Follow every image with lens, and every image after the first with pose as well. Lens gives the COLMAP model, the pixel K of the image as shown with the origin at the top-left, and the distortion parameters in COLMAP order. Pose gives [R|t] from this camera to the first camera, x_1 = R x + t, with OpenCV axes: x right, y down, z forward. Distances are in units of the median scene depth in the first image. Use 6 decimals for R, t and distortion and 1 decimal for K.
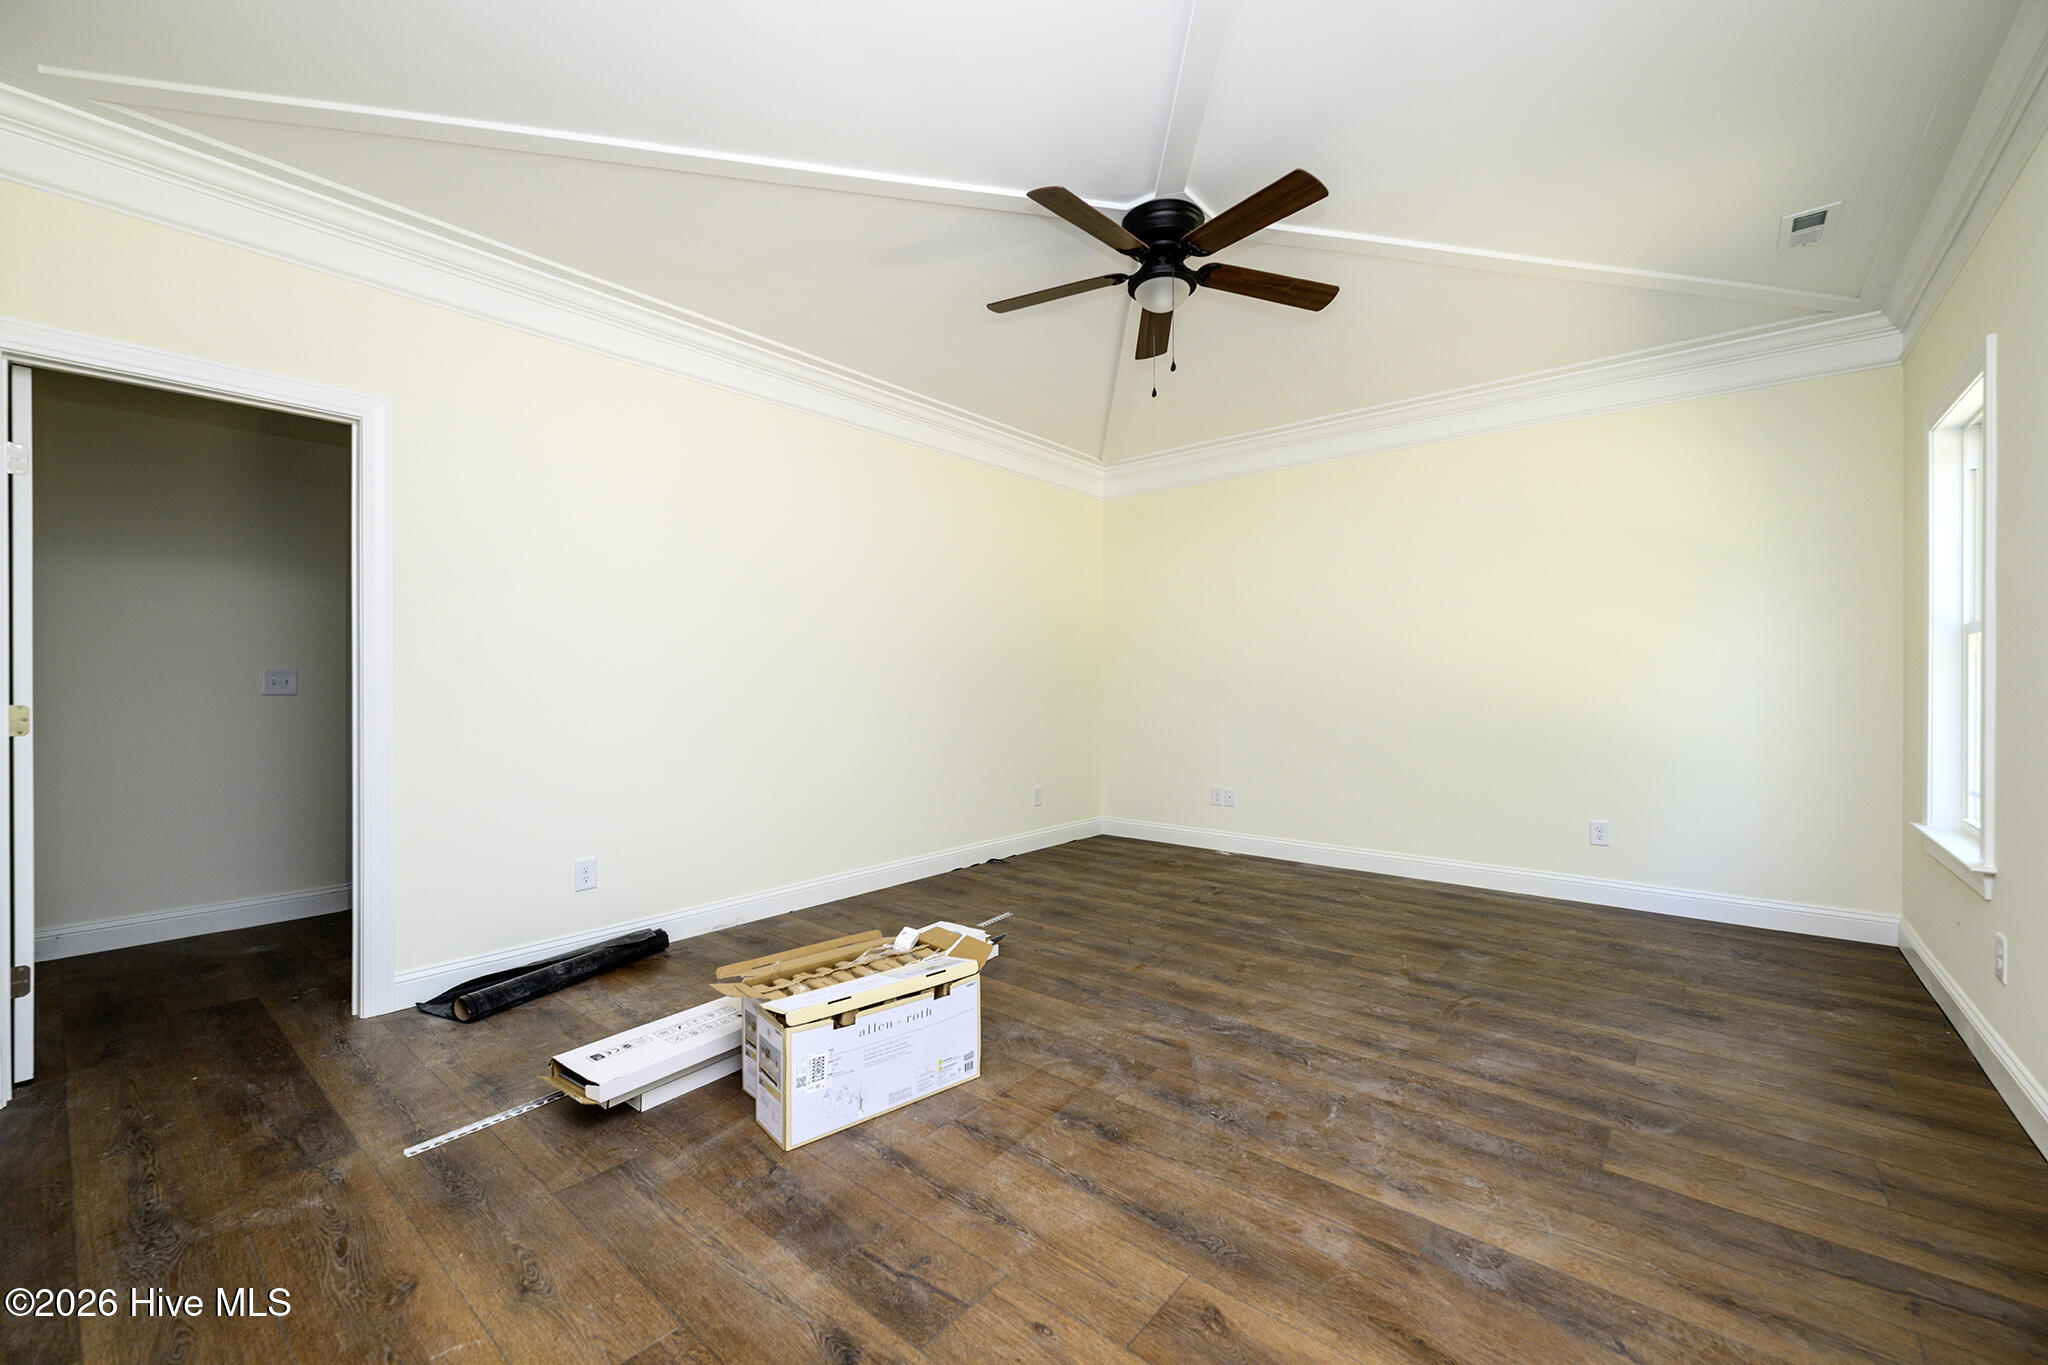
lens RADIAL K [[835.3, 0, 1016.7], [0, 835.3, 686.3], [0, 0, 1]] dist [-0.001749, -0.000999]
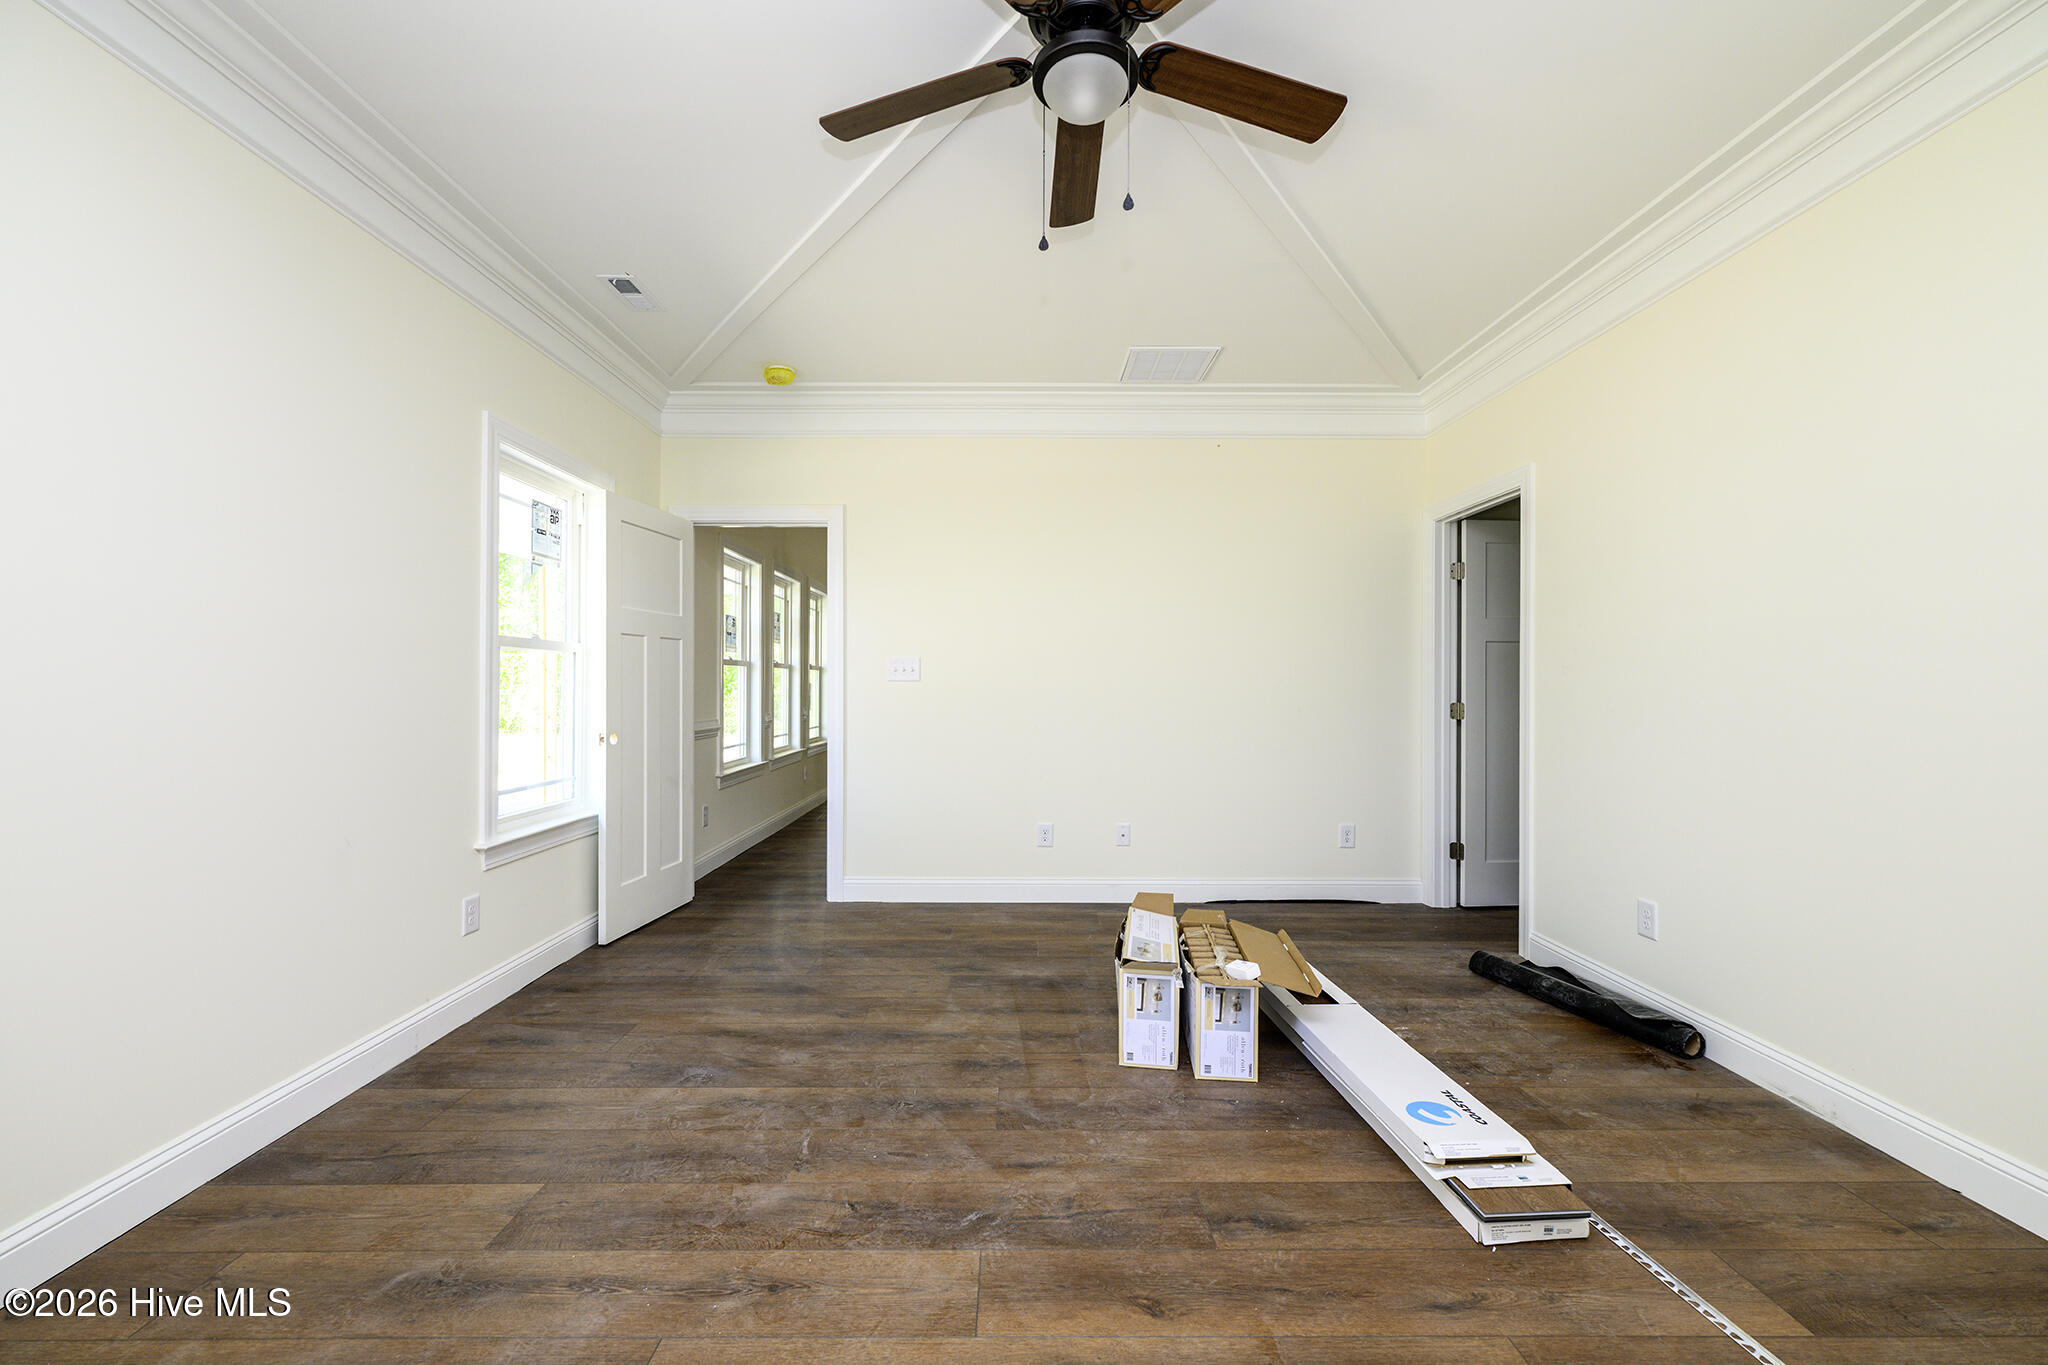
lens RADIAL K [[835.3, 0, 1027.5], [0, 835.3, 678.8], [0, 0, 1]] dist [-0.001749, -0.000999]
pose [[-0.760492, -0.004624, -0.649331, 0.797786], [-0.005194, 0.999986, -0.001038, -0.029180], [0.649326, 0.002583, -0.760506, 1.863373]]
